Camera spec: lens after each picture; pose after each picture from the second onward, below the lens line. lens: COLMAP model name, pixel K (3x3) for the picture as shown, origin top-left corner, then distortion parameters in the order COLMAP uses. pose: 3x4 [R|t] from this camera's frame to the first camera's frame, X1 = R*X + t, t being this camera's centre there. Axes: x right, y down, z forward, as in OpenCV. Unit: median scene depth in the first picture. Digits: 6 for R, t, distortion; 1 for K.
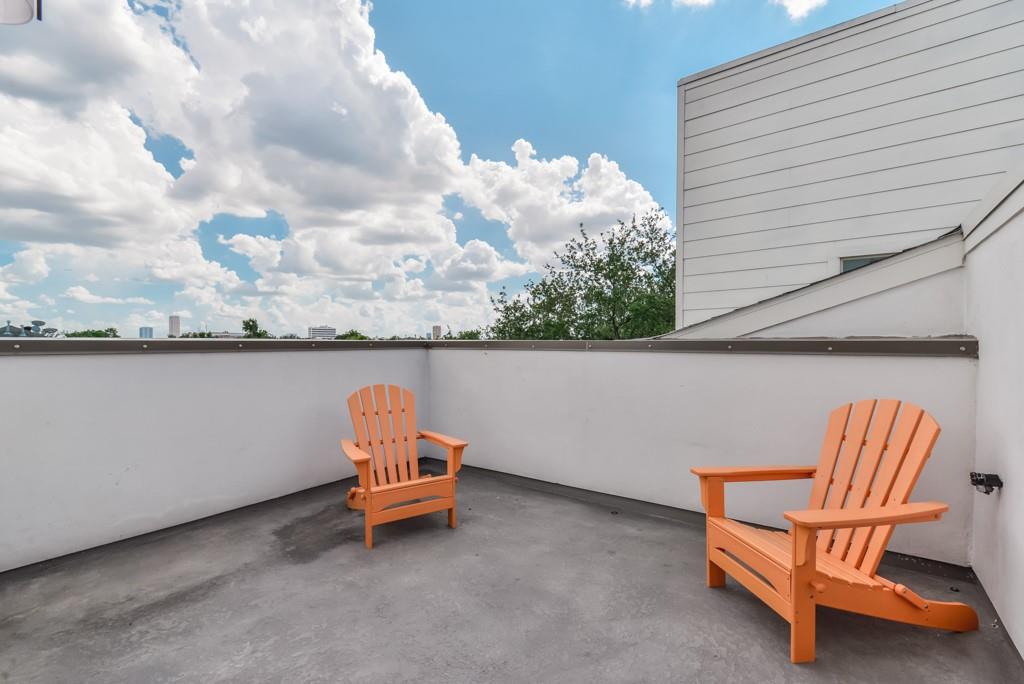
lens RADIAL K [[439.6, 0, 514.3], [0, 439.6, 346.9], [0, 0, 1]] dist [0.000521, 0.000006]
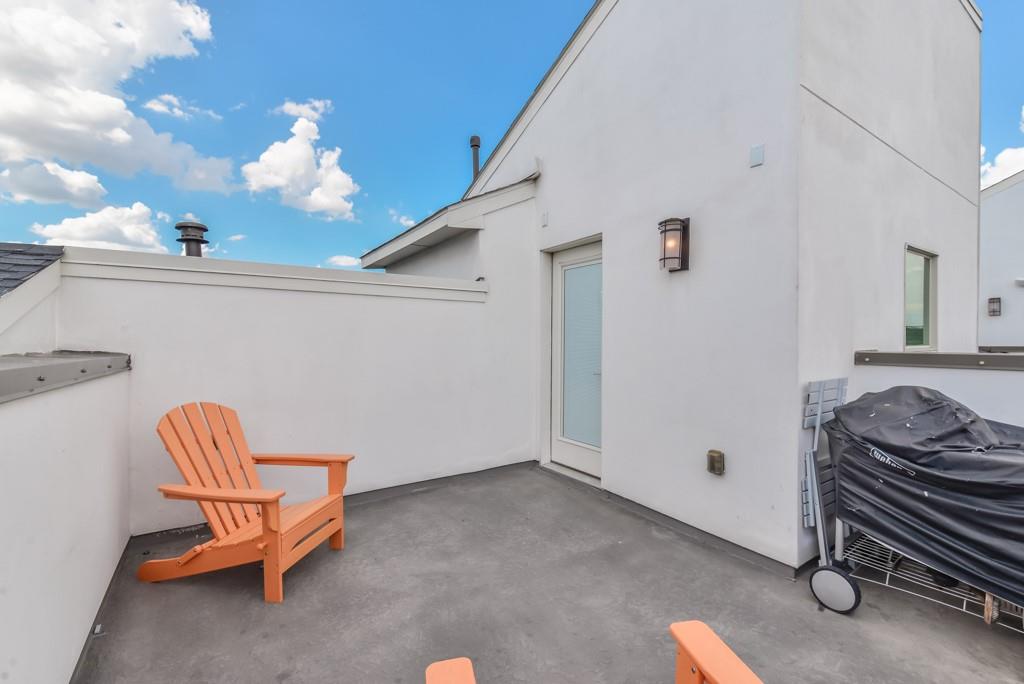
lens RADIAL K [[439.6, 0, 514.3], [0, 439.6, 346.9], [0, 0, 1]] dist [0.000521, 0.000006]
pose [[-0.951515, -0.000825, 0.307602, -0.406517], [0.003798, 0.999889, 0.014432, -0.055480], [-0.307580, 0.014900, -0.951406, 1.934034]]
